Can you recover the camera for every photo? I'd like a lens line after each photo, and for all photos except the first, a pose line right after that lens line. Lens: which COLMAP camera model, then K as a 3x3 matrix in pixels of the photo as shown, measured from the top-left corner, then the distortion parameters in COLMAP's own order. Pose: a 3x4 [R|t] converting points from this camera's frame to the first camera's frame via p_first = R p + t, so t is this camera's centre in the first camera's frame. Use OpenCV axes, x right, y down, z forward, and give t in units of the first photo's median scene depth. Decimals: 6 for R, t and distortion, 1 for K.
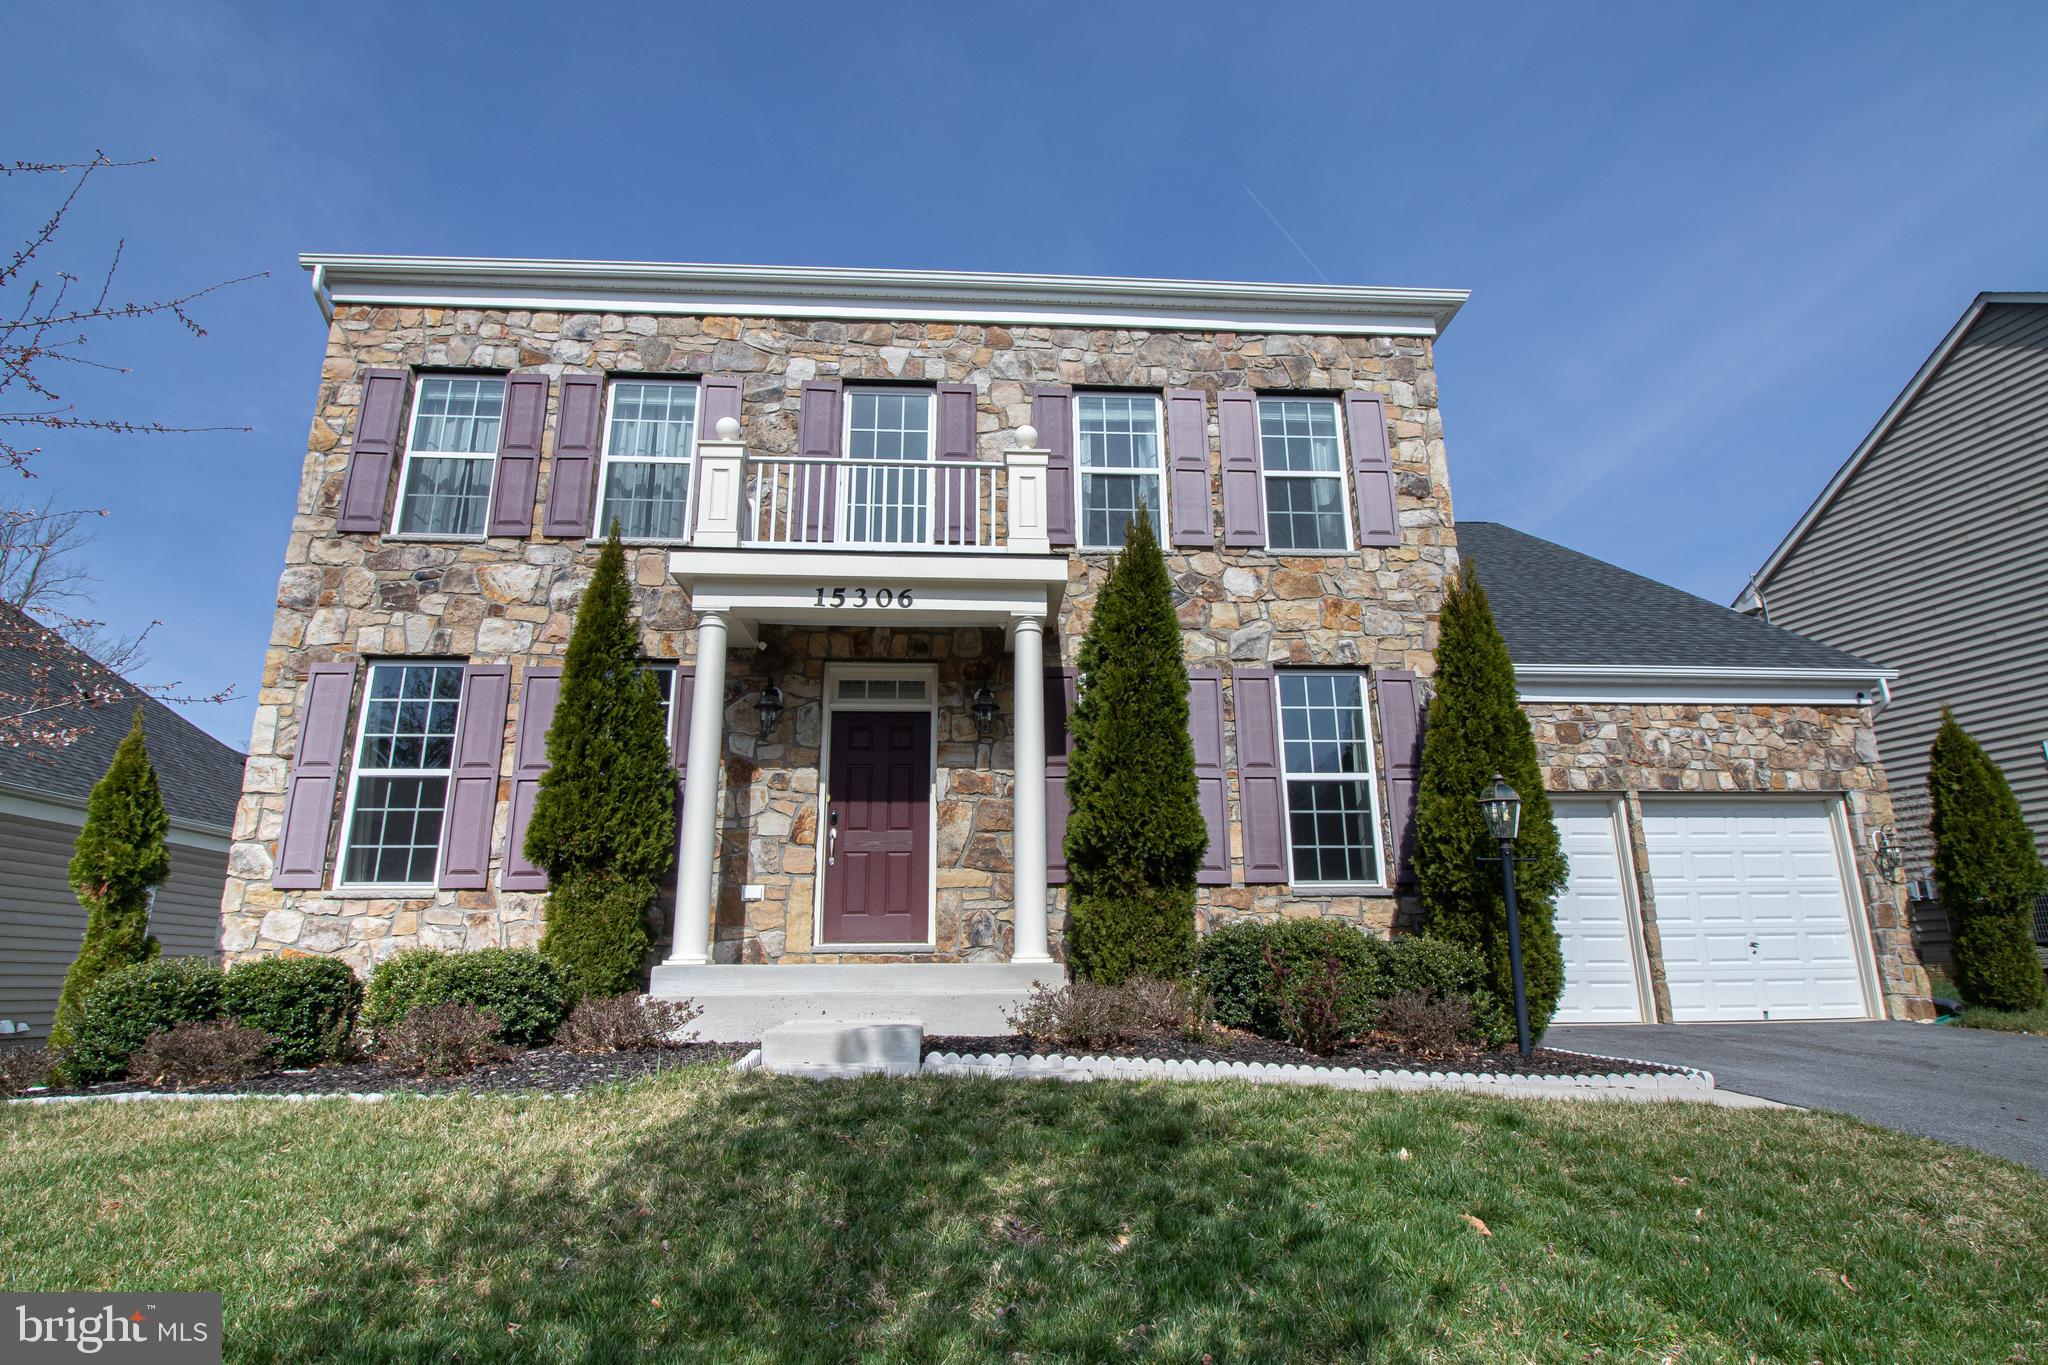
lens RADIAL K [[1074.7, 0, 1030.9], [0, 1074.7, 675.9], [0, 0, 1]] dist [0.002818, -0.012034]
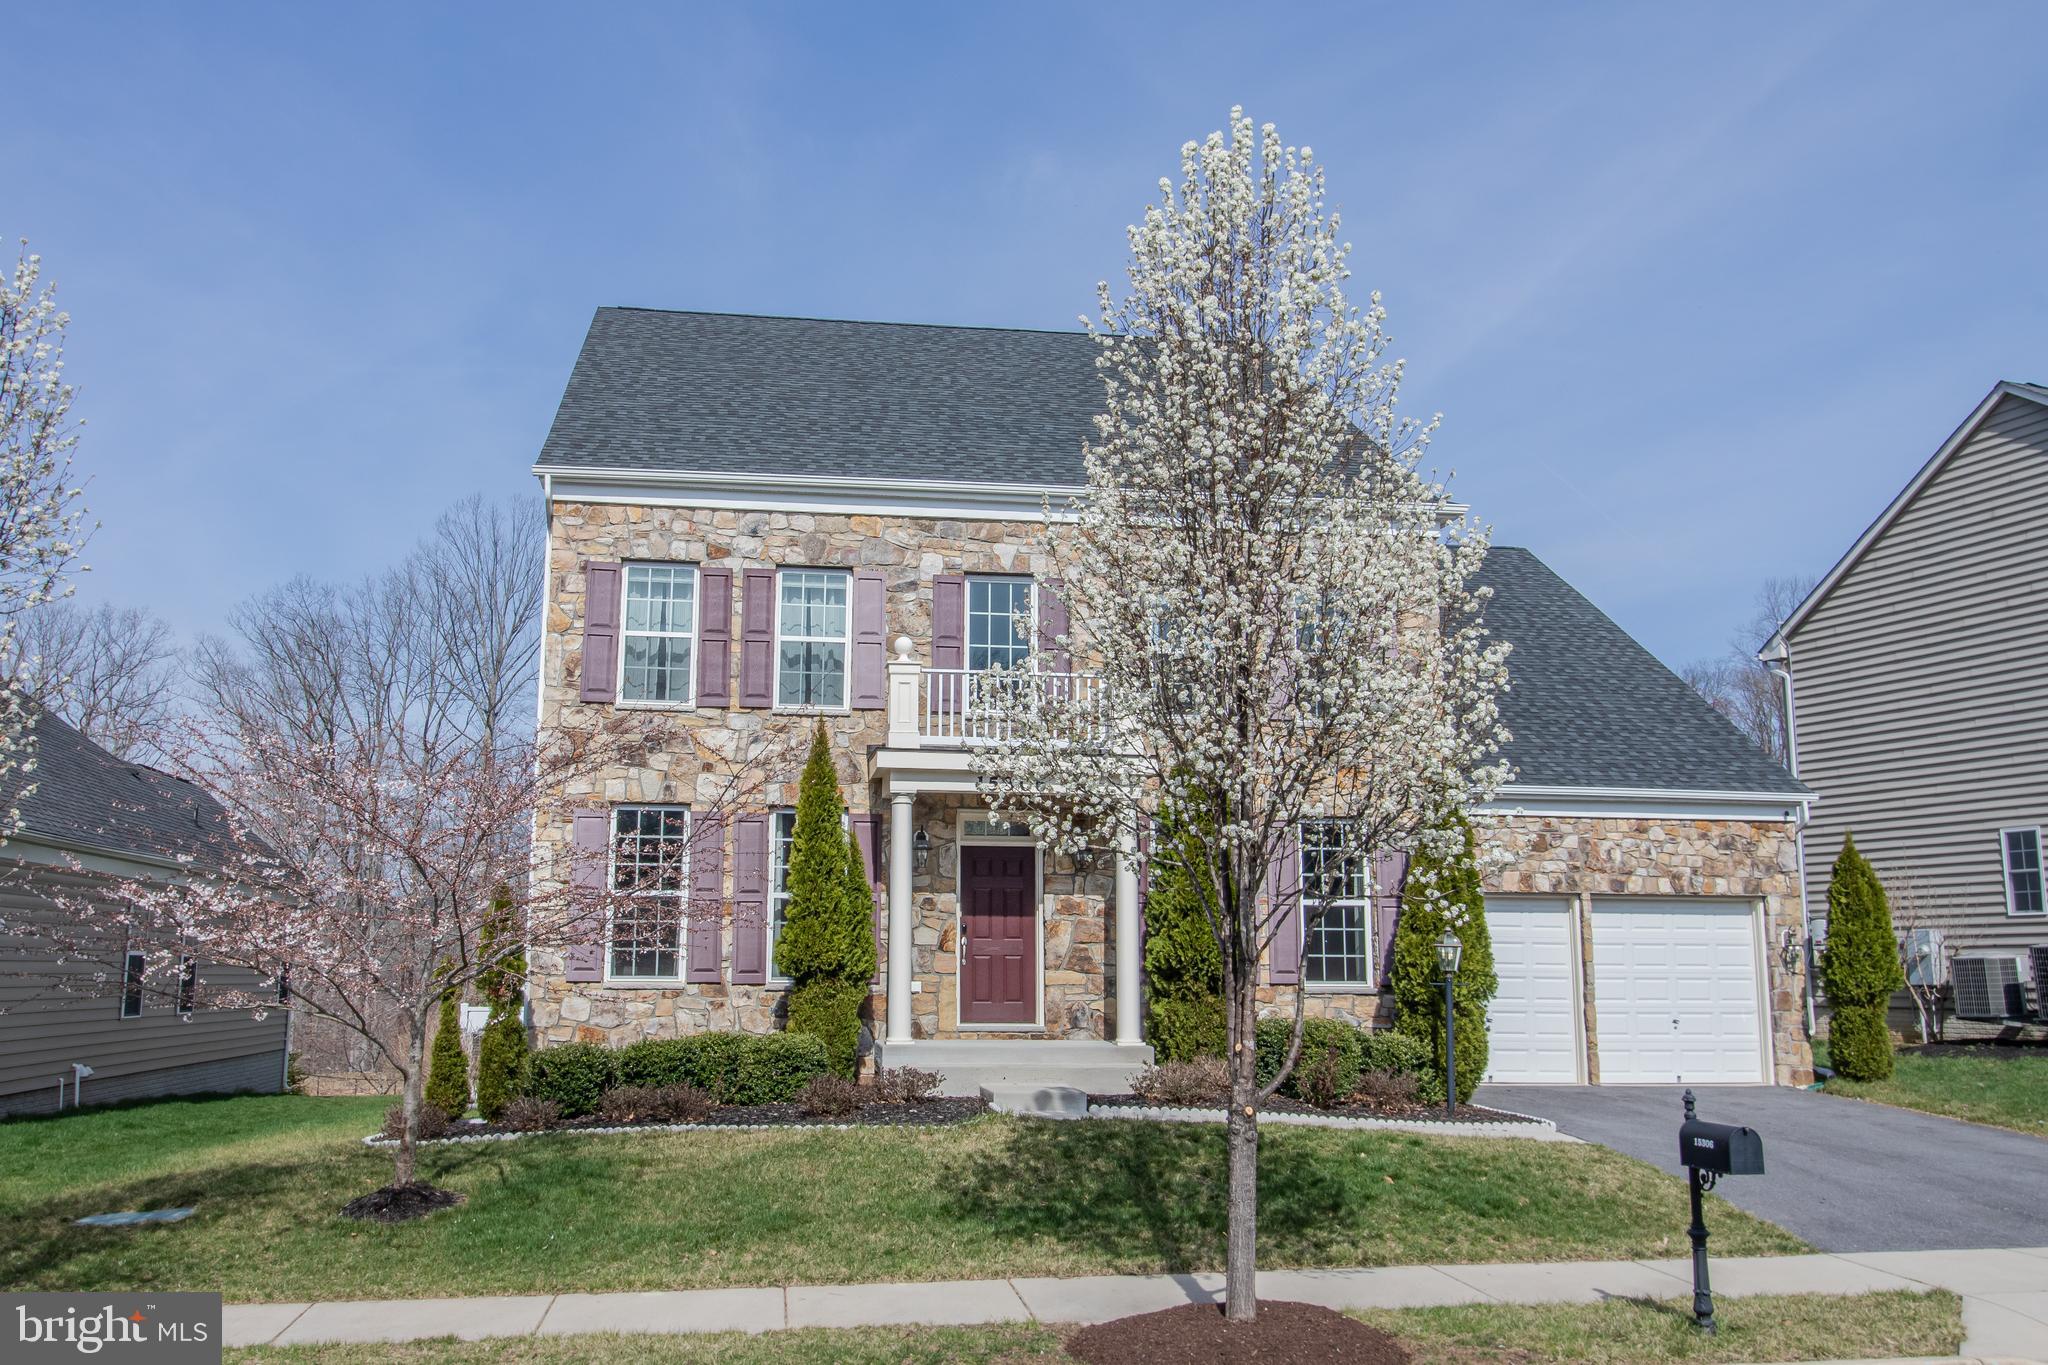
lens RADIAL K [[1709.8, 0, 967.9], [0, 1709.8, 683.7], [0, 0, 1]] dist [0.003880, 0.014698]
pose [[0.997676, 0.026083, 0.062948, -0.305968], [-0.032516, 0.994105, 0.103434, -0.369208], [-0.059879, -0.105240, 0.992642, -1.010073]]
